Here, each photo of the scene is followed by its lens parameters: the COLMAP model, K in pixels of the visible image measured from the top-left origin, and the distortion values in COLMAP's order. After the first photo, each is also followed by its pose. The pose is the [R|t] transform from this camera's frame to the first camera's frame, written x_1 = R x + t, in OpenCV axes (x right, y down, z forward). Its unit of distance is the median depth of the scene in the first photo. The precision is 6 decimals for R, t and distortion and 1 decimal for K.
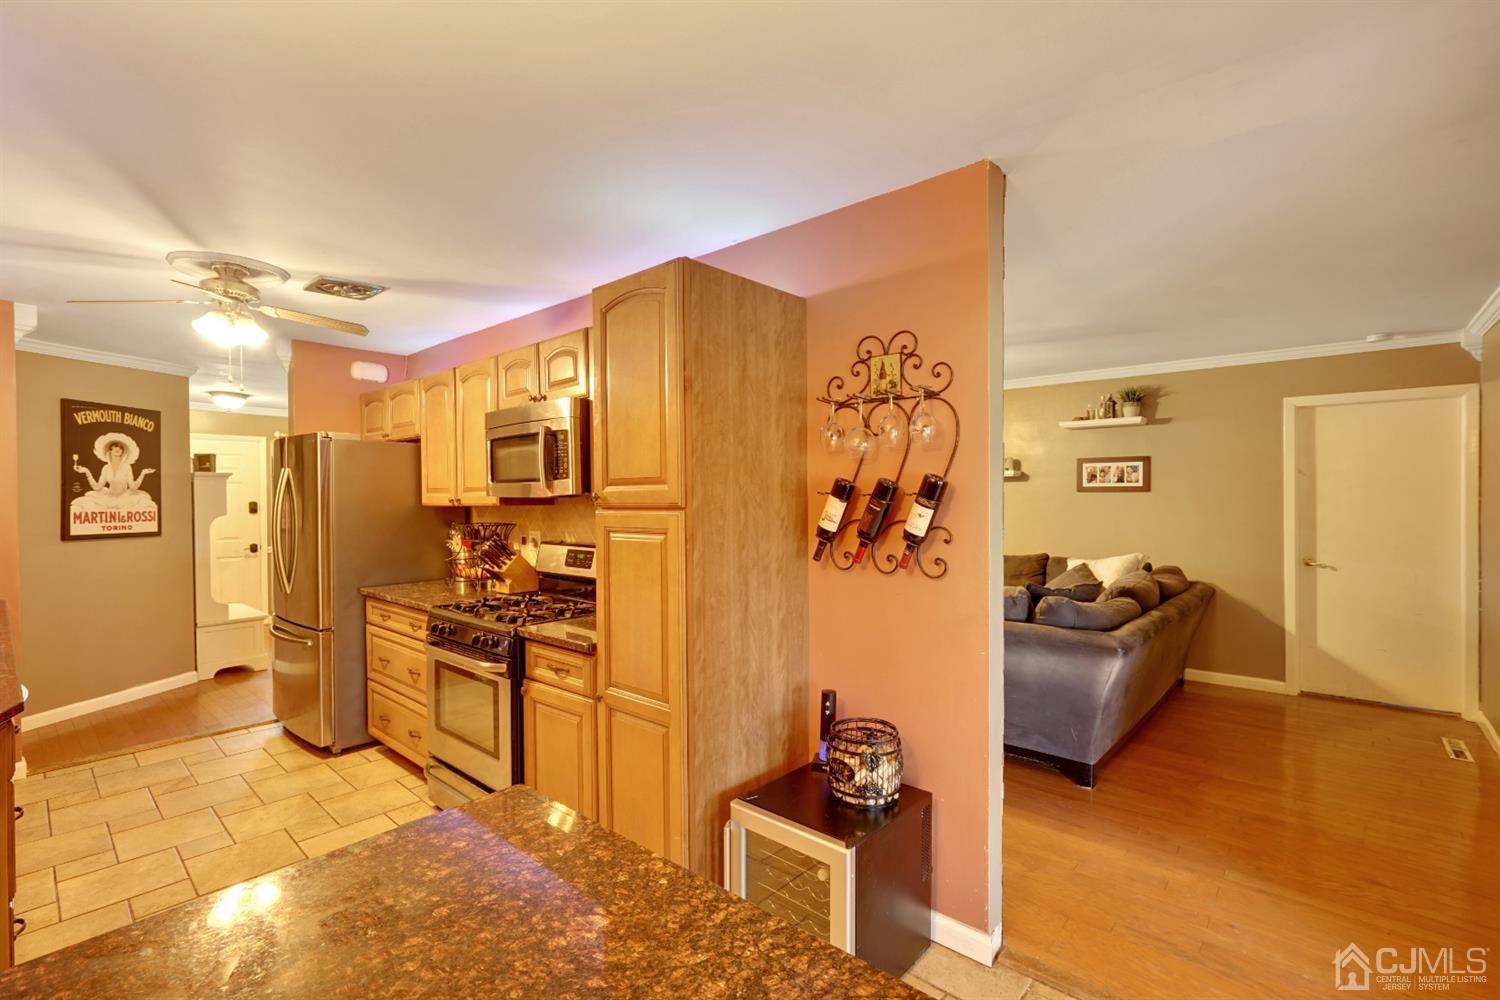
lens RADIAL K [[673.1, 0, 751.0], [0, 673.1, 502.5], [0, 0, 1]] dist [-0.006770, 0.003083]
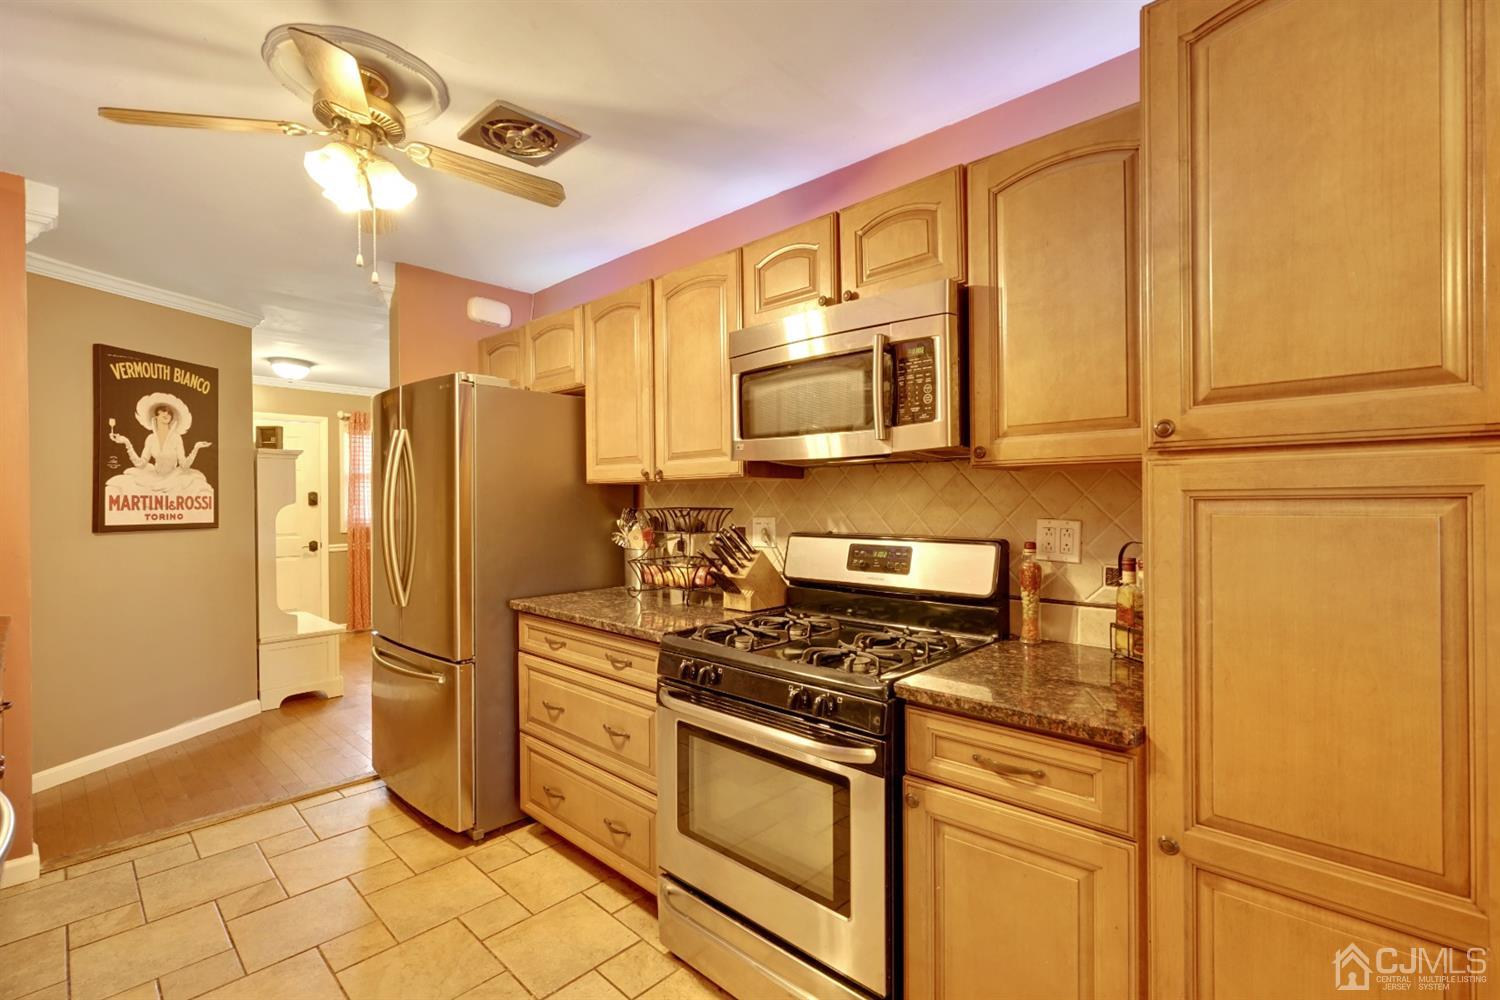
lens RADIAL K [[673.1, 0, 751.0], [0, 673.1, 502.5], [0, 0, 1]] dist [-0.006770, 0.003083]
pose [[0.999607, 0.001431, -0.027988, -0.266714], [-0.001520, 0.999994, -0.003187, 0.024146], [0.027983, 0.003228, 0.999603, 0.265438]]
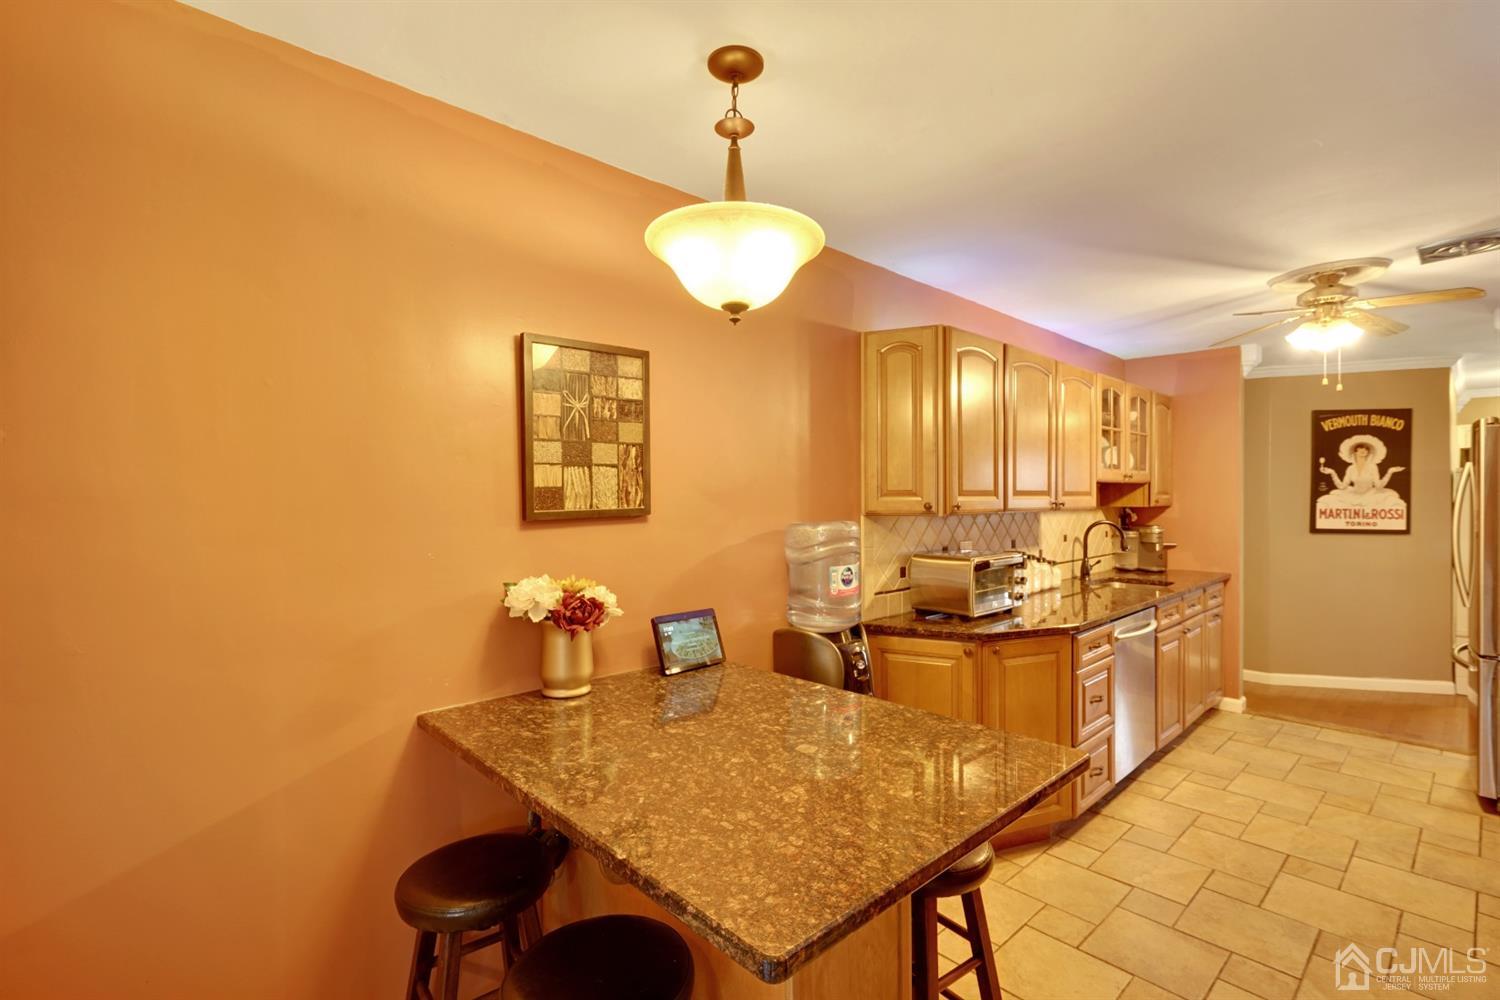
lens RADIAL K [[673.1, 0, 751.0], [0, 673.1, 502.5], [0, 0, 1]] dist [-0.006770, 0.003083]
pose [[-0.100715, 0.012742, -0.994834, 0.228250], [-0.007087, 0.999883, 0.013524, -0.004208], [0.994890, 0.008413, -0.100613, 0.148203]]
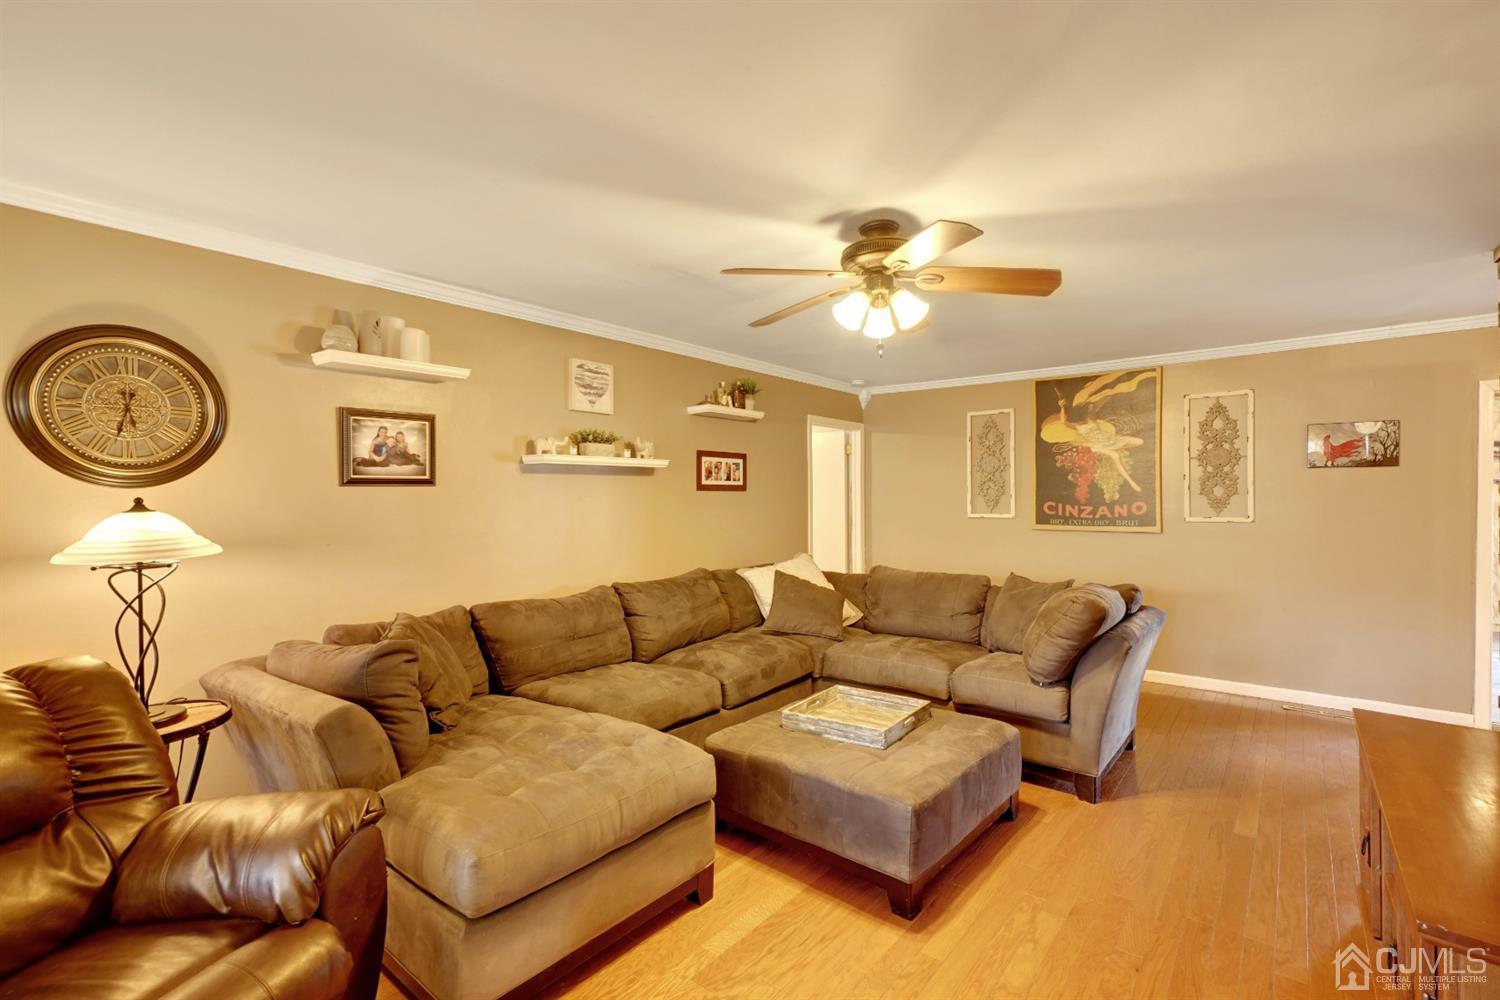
lens RADIAL K [[673.1, 0, 751.0], [0, 673.1, 502.5], [0, 0, 1]] dist [-0.006770, 0.003083]
pose [[-0.044362, -0.002272, 0.999013, -0.447668], [0.018264, 0.999828, 0.003085, -0.002869], [-0.998849, 0.018383, -0.044313, 1.258097]]
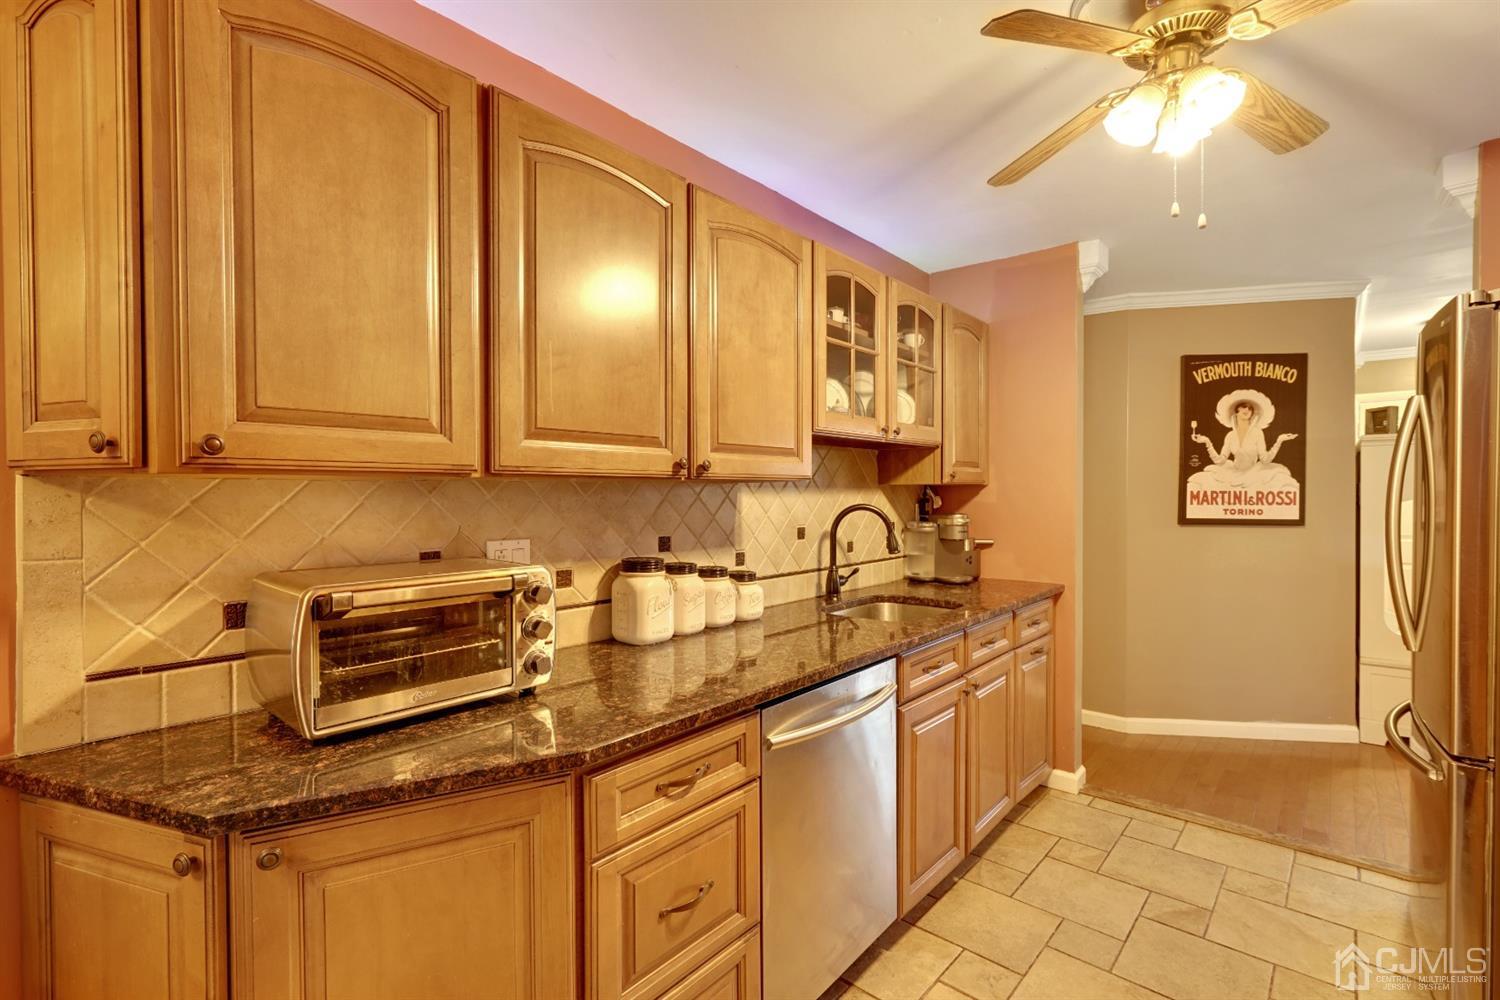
lens RADIAL K [[673.1, 0, 751.0], [0, 673.1, 502.5], [0, 0, 1]] dist [-0.006770, 0.003083]
pose [[0.004447, 0.017251, -0.999841, -0.178389], [-0.008800, 0.999813, 0.017211, 0.019620], [0.999951, 0.008722, 0.004598, 0.449923]]
